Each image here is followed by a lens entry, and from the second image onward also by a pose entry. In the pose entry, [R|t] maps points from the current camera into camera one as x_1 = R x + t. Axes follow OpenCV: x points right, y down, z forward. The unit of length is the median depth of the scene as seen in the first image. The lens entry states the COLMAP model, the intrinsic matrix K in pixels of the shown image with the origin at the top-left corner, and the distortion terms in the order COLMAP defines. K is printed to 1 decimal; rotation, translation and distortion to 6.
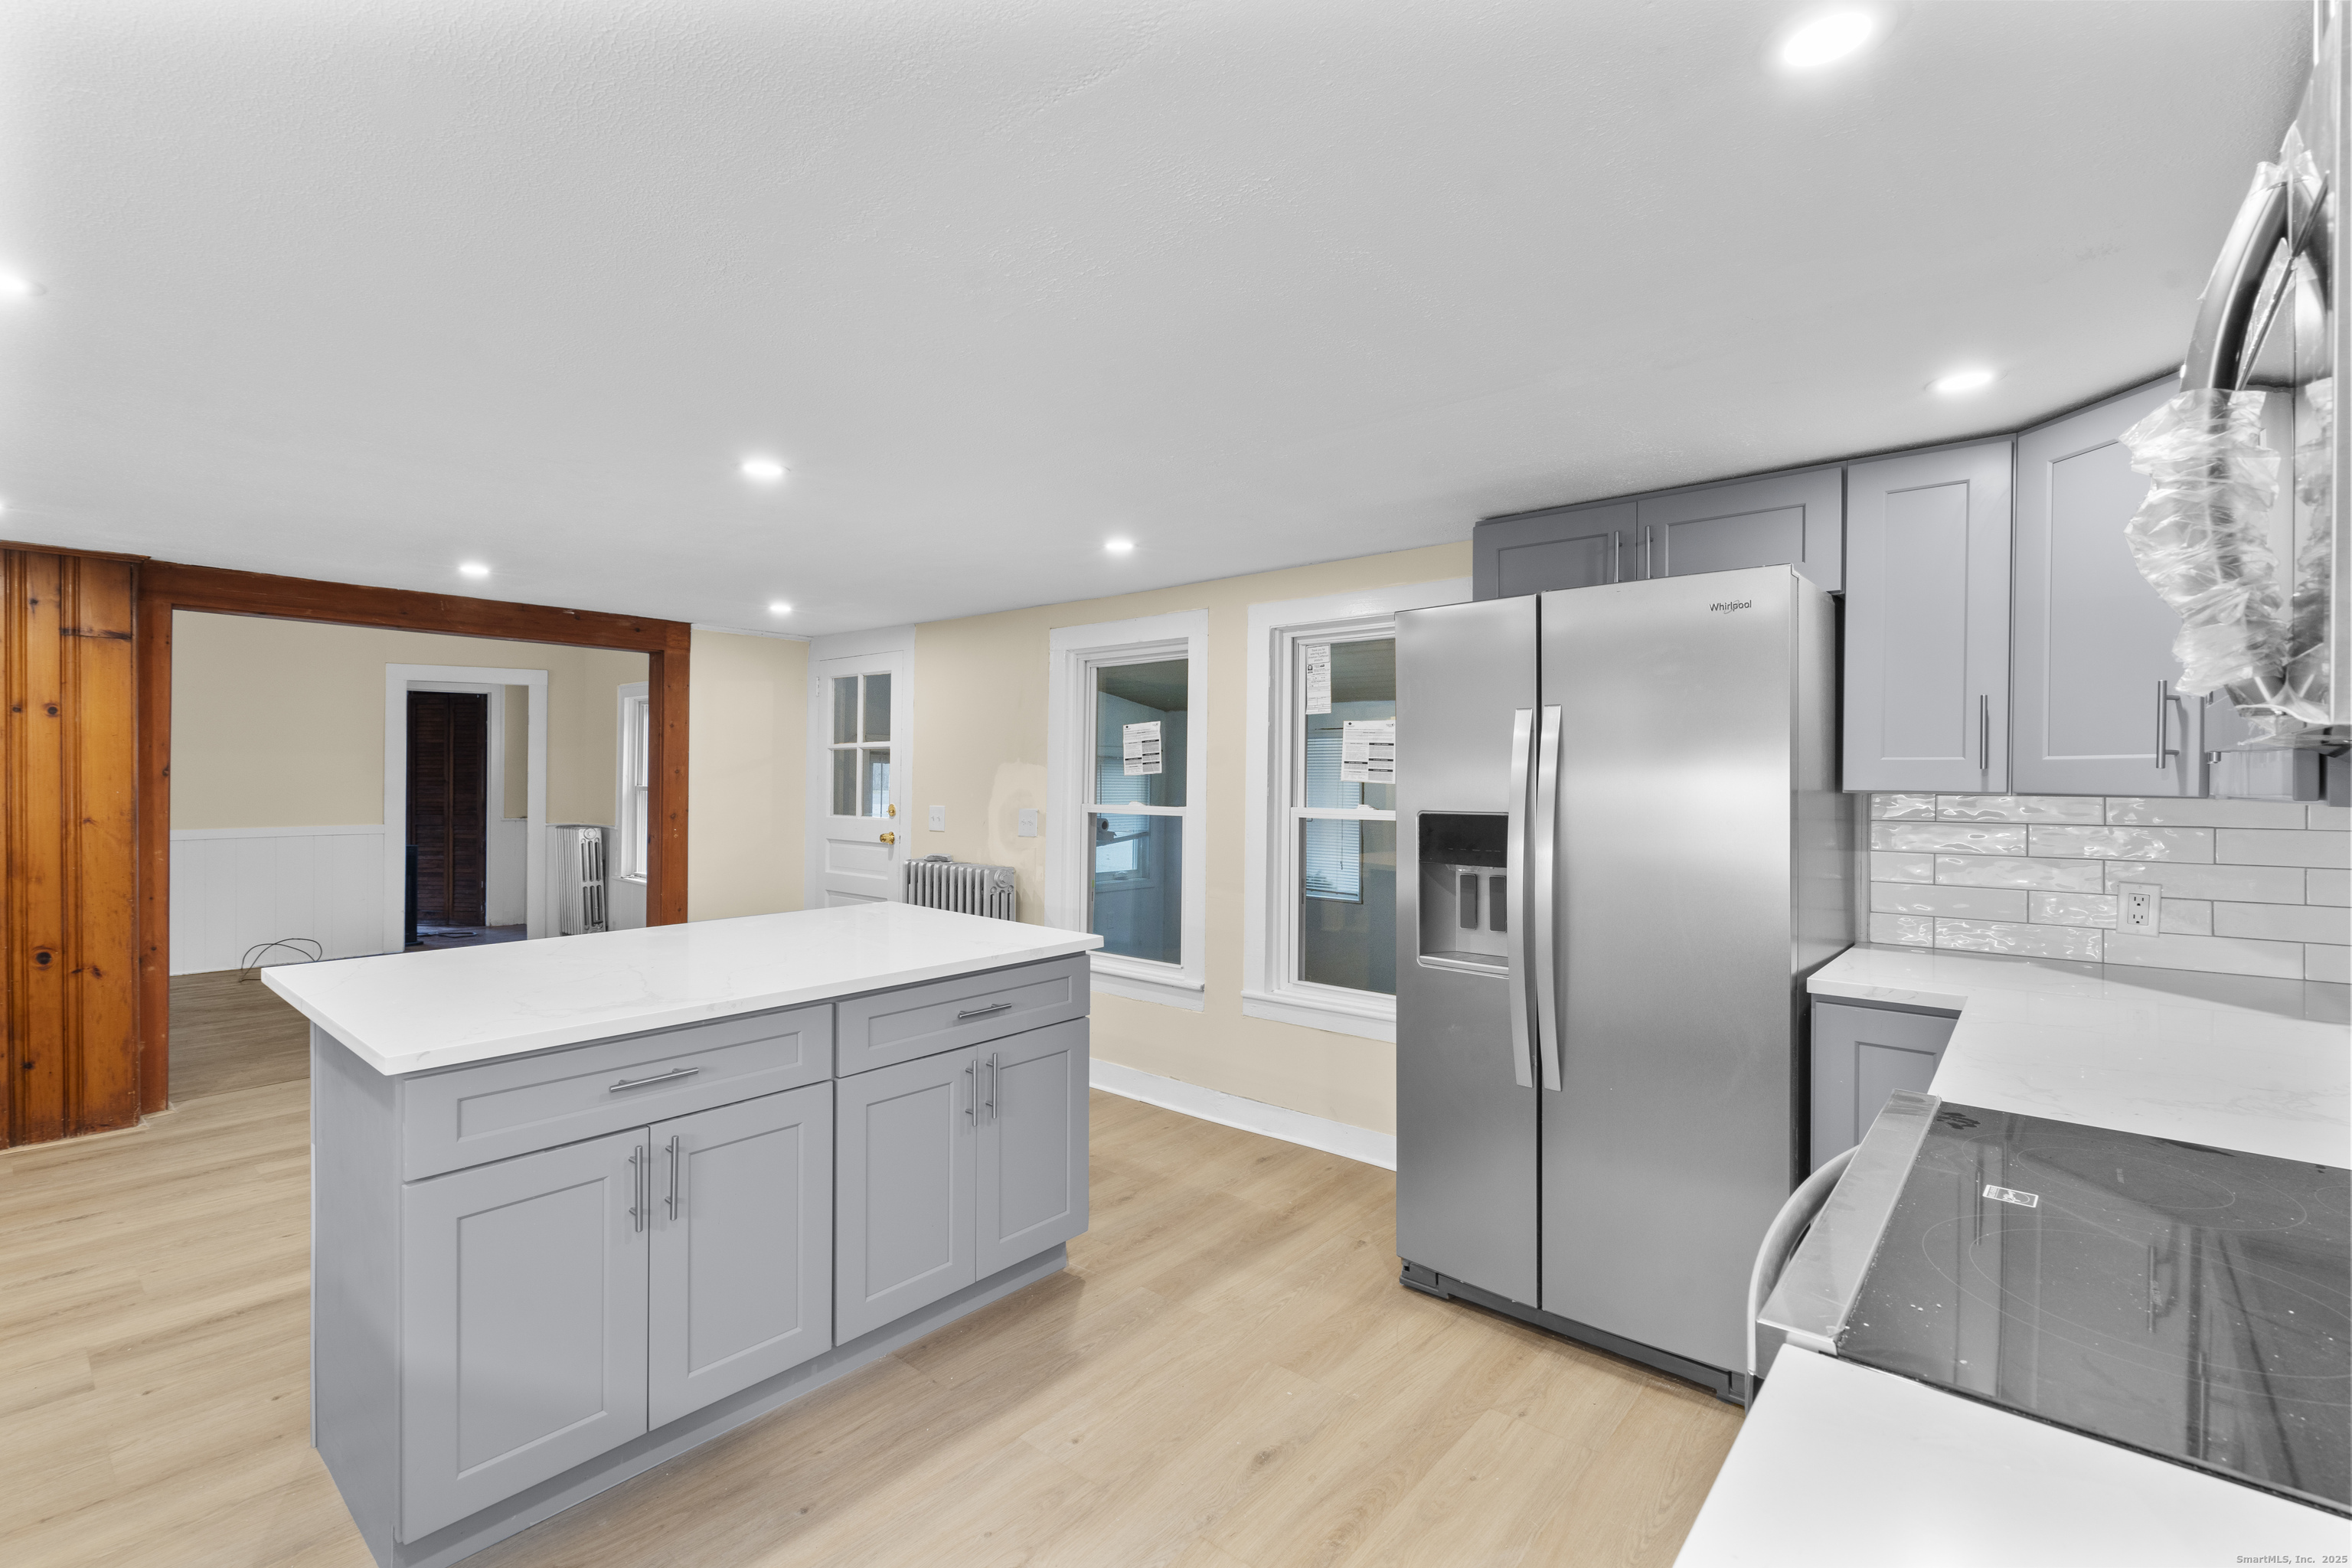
lens RADIAL K [[1066.7, 0, 1173.1], [0, 1066.7, 780.6], [0, 0, 1]] dist [0.002117, 0.001676]
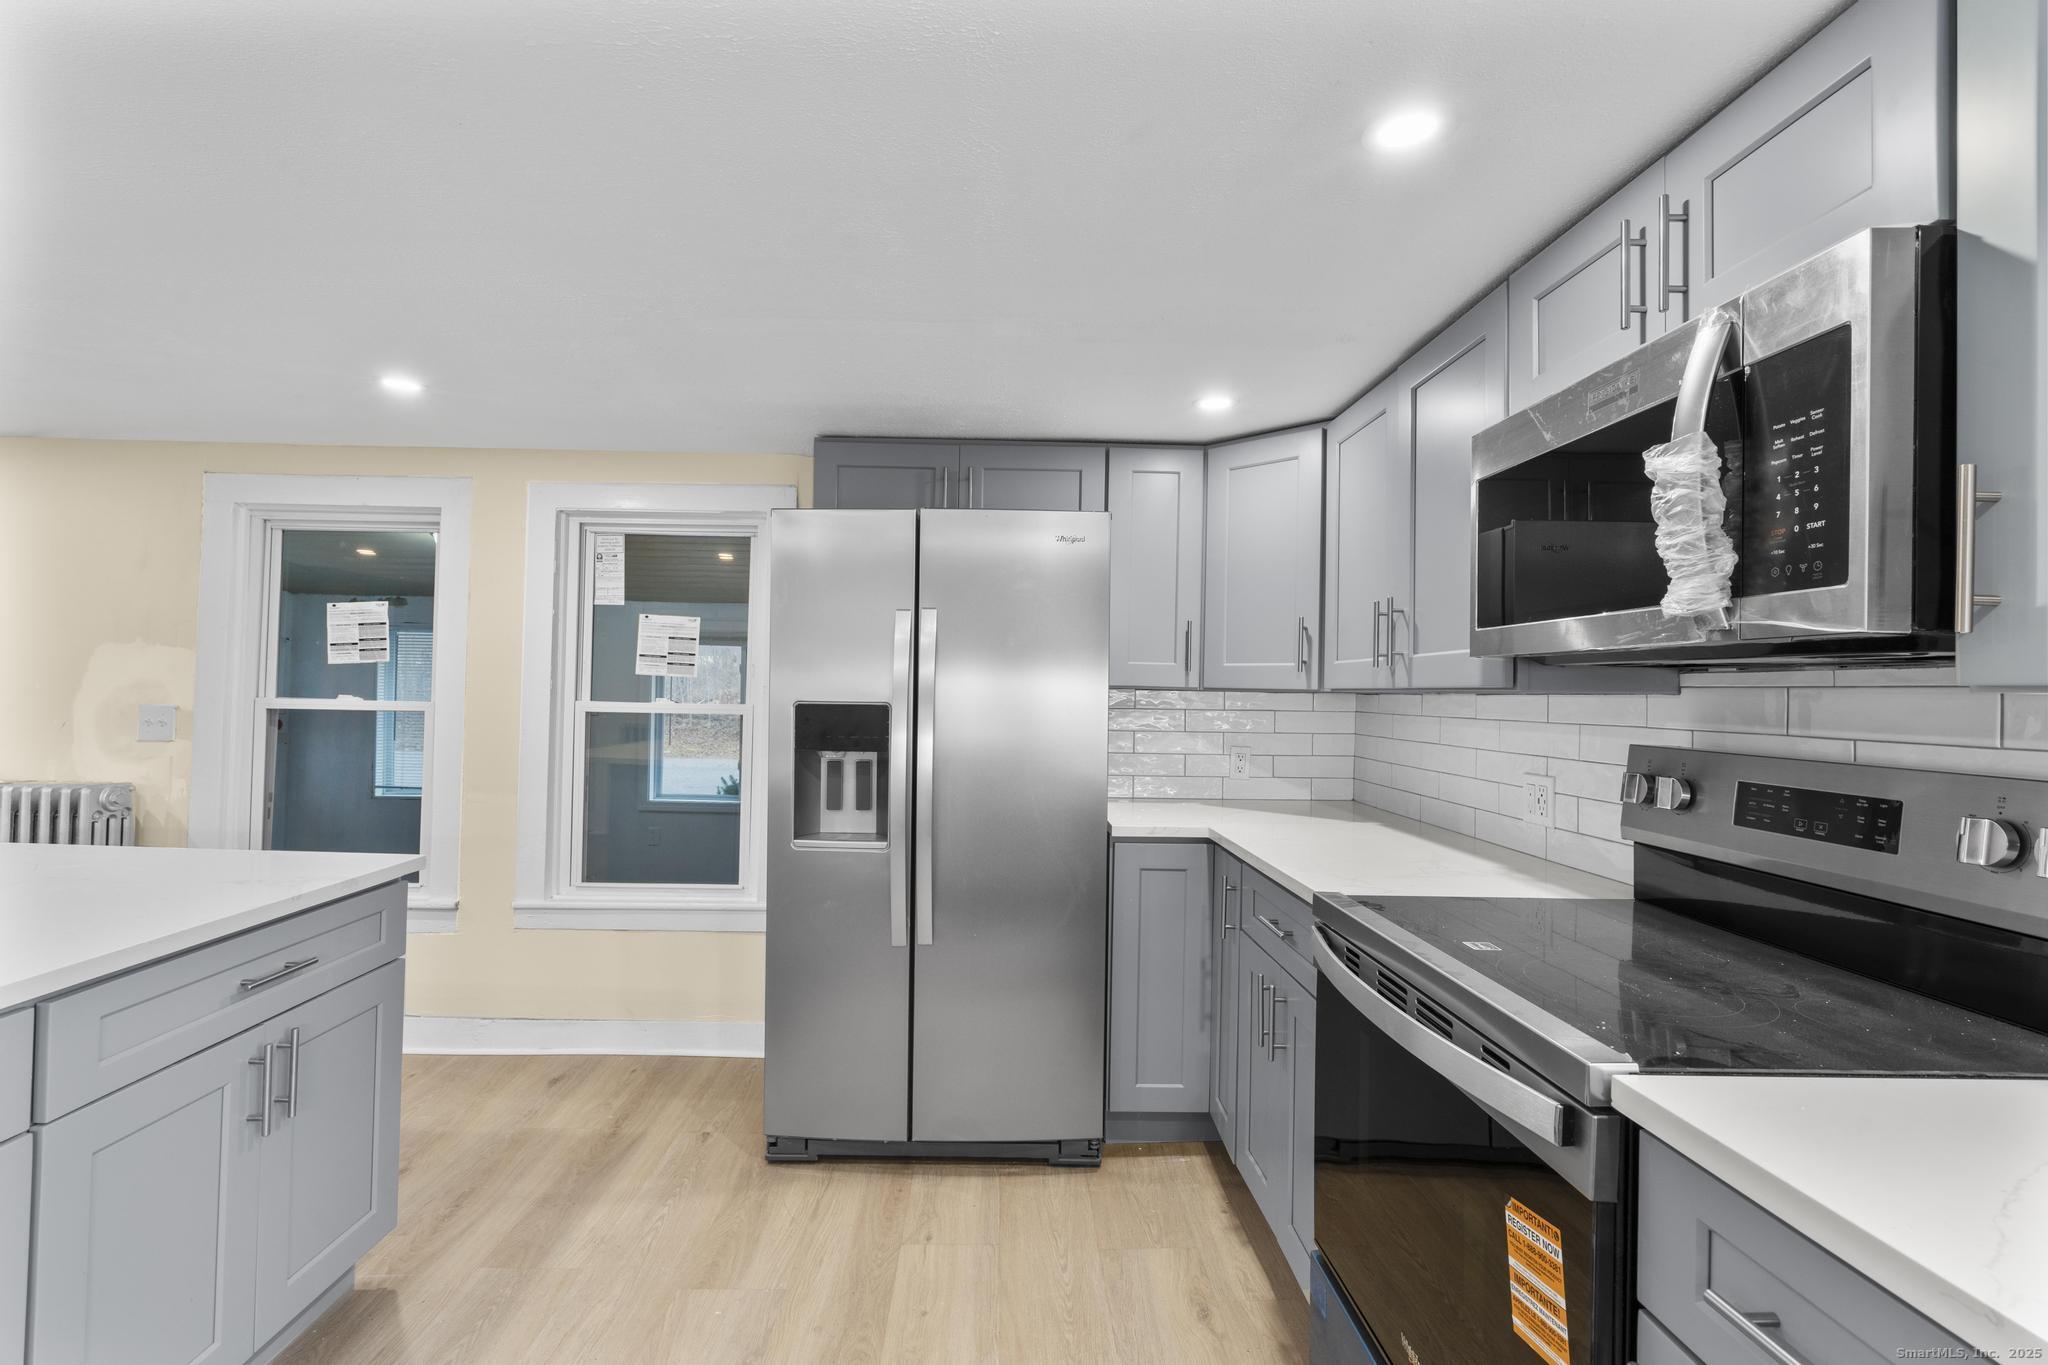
lens RADIAL K [[928.8, 0, 1019.0], [0, 928.8, 678.8], [0, 0, 1]] dist [0.002117, 0.001676]
pose [[0.743123, 0.016139, 0.668961, -0.219432], [-0.012550, 0.999869, -0.010181, 0.012619], [-0.669038, -0.000829, 0.743228, 0.176296]]
